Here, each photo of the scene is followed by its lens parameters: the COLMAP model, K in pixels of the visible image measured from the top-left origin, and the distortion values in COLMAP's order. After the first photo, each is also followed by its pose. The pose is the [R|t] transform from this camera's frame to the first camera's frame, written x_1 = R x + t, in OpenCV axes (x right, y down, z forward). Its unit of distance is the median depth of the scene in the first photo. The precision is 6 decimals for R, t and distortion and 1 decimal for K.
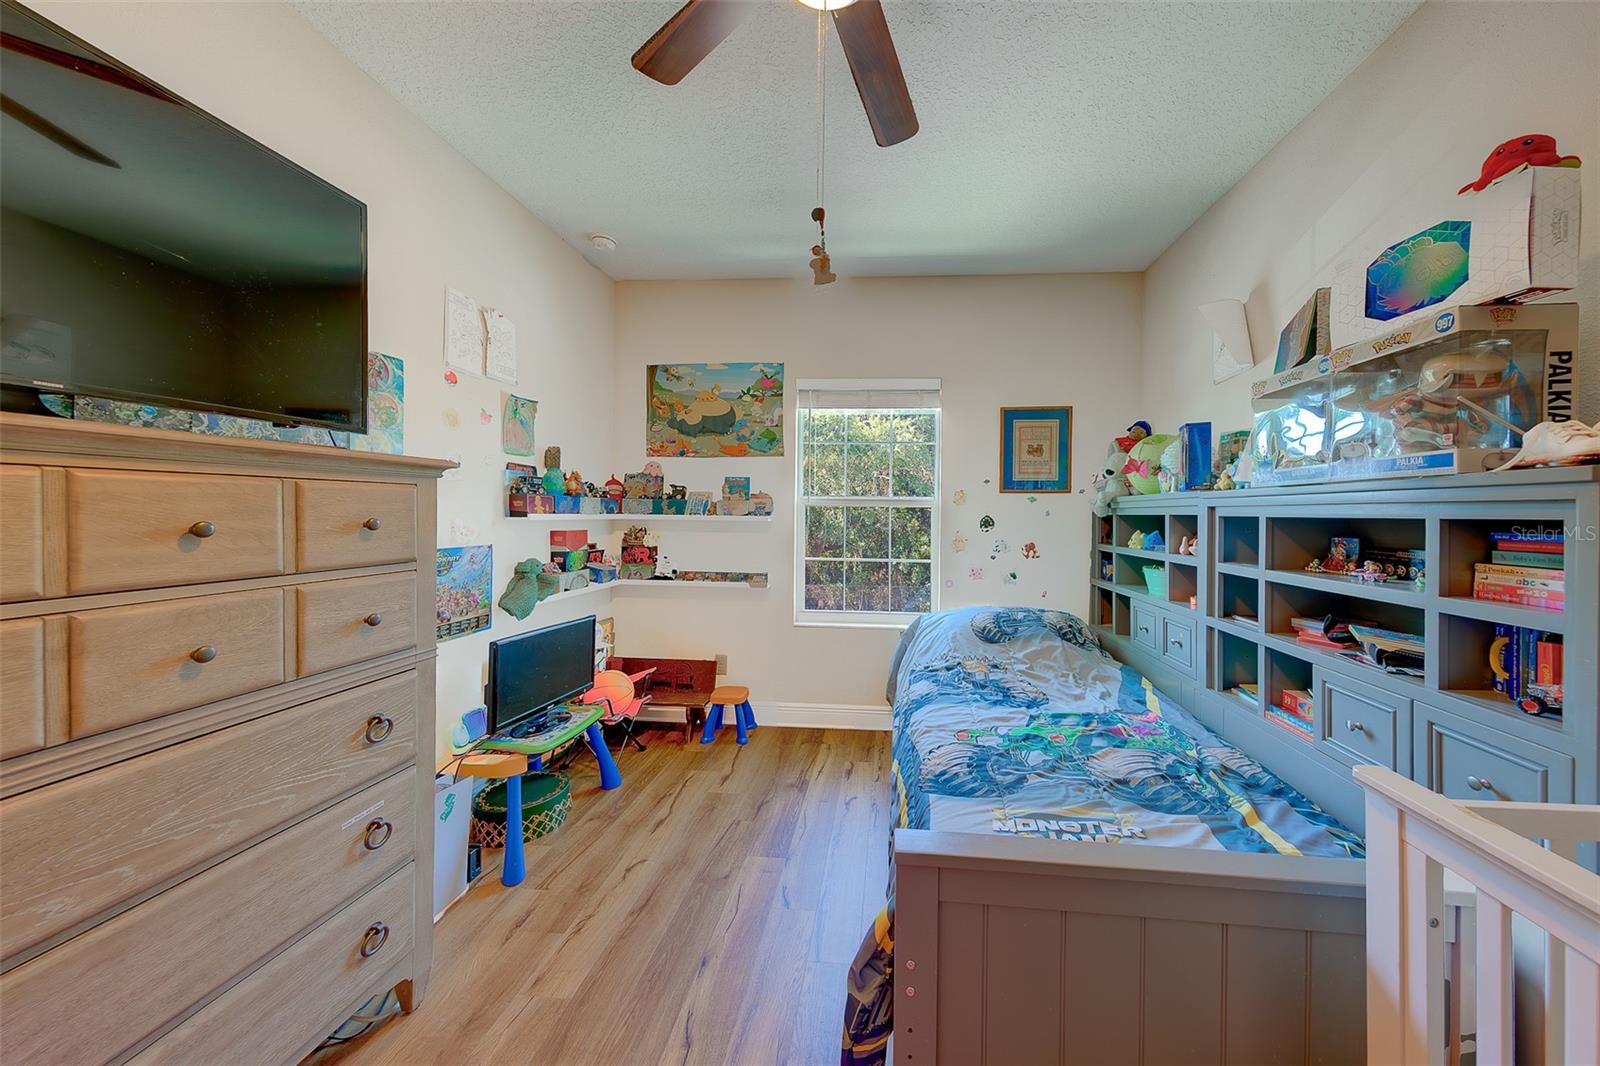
lens RADIAL K [[520.4, 0, 835.0], [0, 520.4, 507.8], [0, 0, 1]] dist [0.000689, -0.000223]
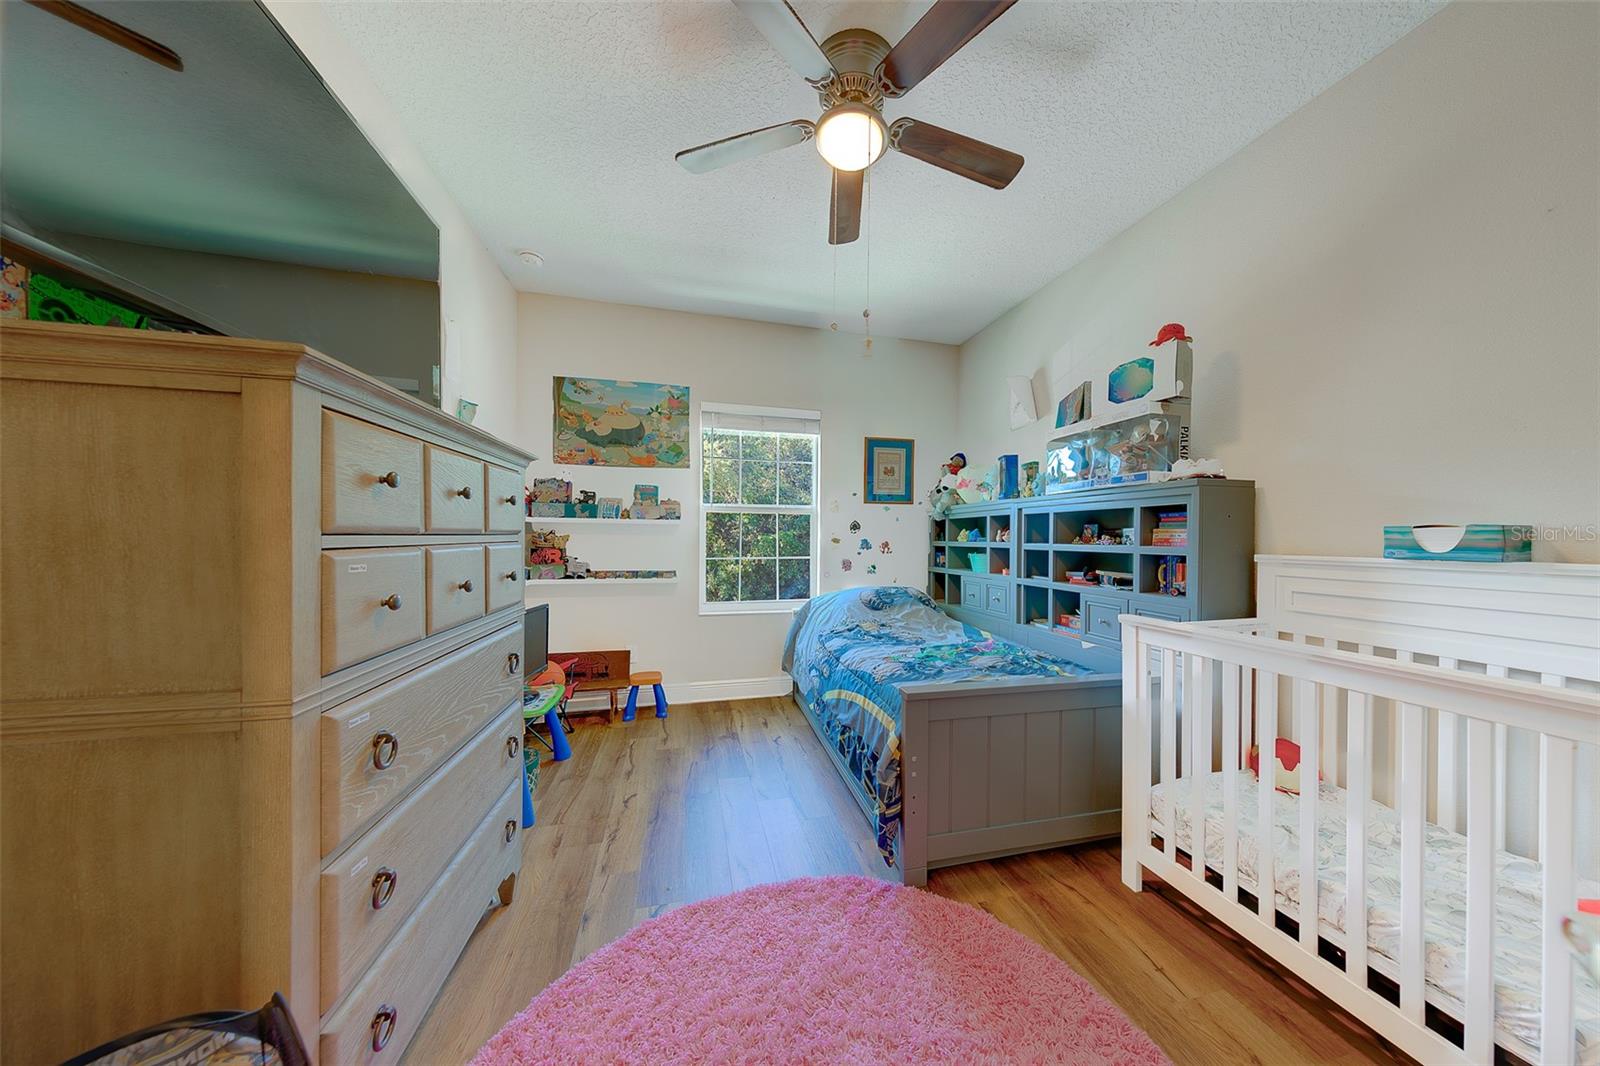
lens RADIAL K [[509.0, 0, 800.0], [0, 509.0, 533.0], [0, 0, 1]] dist [0.000358, -0.000006]
pose [[0.947819, 0.000992, 0.318807, -0.299187], [-0.002459, 0.999988, 0.004198, 0.050730], [-0.318799, -0.004763, 0.947810, -0.186311]]
